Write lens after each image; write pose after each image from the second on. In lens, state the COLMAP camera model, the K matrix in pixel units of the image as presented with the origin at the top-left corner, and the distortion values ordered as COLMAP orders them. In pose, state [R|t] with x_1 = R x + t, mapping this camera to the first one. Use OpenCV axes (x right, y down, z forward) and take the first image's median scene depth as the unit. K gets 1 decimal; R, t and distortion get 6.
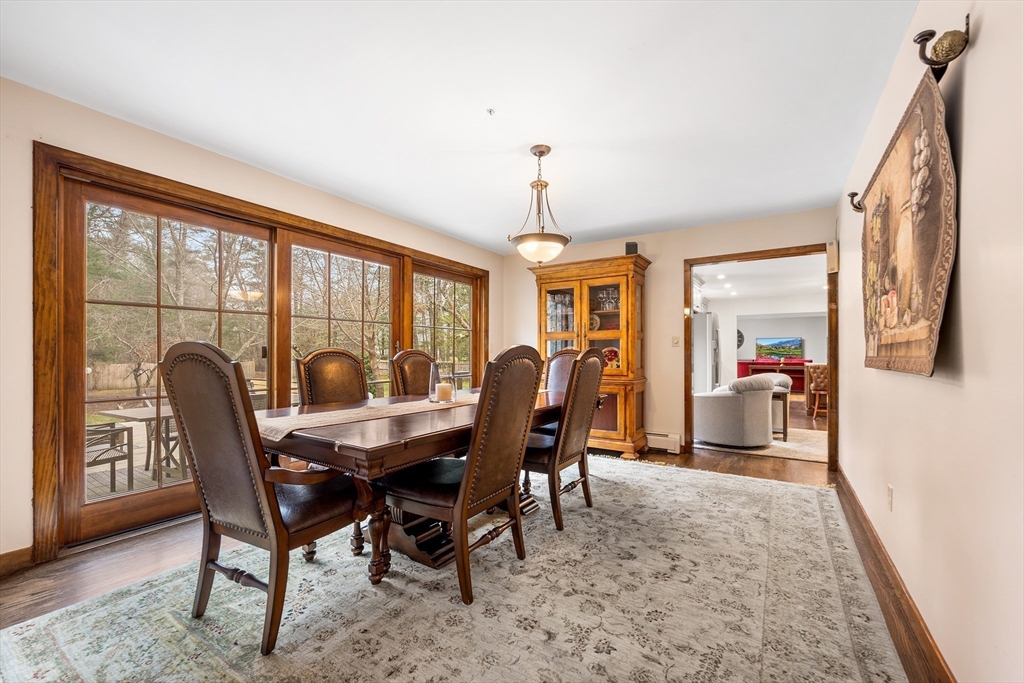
lens RADIAL K [[416.0, 0, 519.2], [0, 416.0, 352.2], [0, 0, 1]] dist [-0.002060, 0.000278]
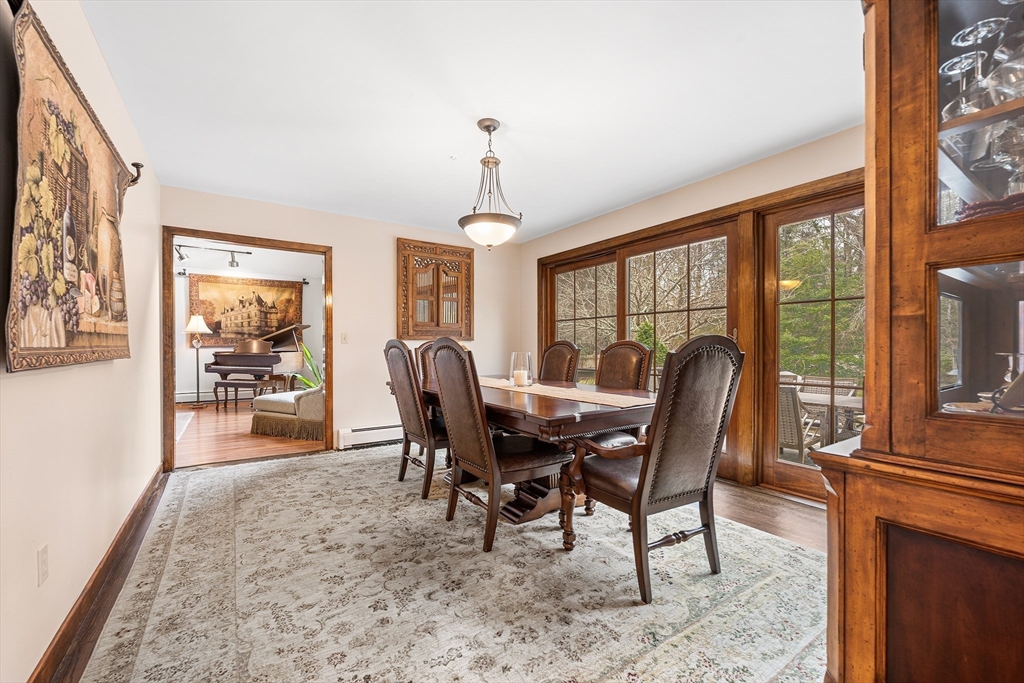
lens RADIAL K [[416.0, 0, 512.1], [0, 416.0, 347.9], [0, 0, 1]] dist [-0.002060, 0.000278]
pose [[-0.406117, -0.000326, -0.913821, 0.969111], [0.000646, 1.000000, -0.000644, 0.014861], [0.913821, -0.000852, -0.406116, 1.576770]]
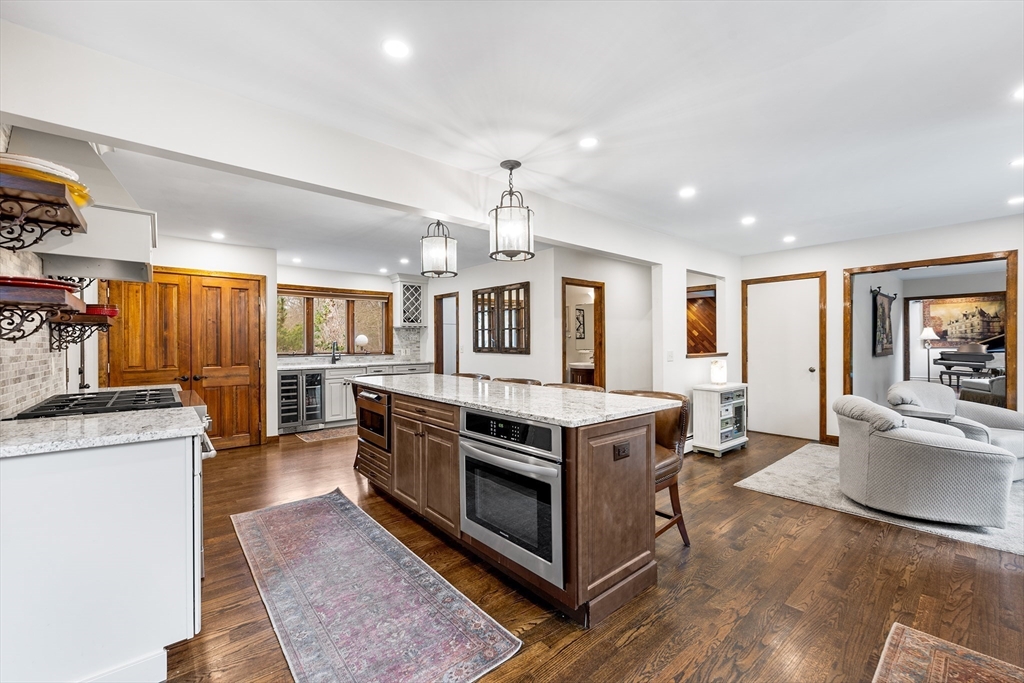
lens RADIAL K [[416.0, 0, 509.6], [0, 416.0, 342.5], [0, 0, 1]] dist [-0.002060, 0.000278]
pose [[-0.952552, 0.001557, 0.304372, 2.122938], [0.000533, 0.999994, -0.003449, -0.039202], [-0.304376, -0.003123, -0.952547, 3.974234]]
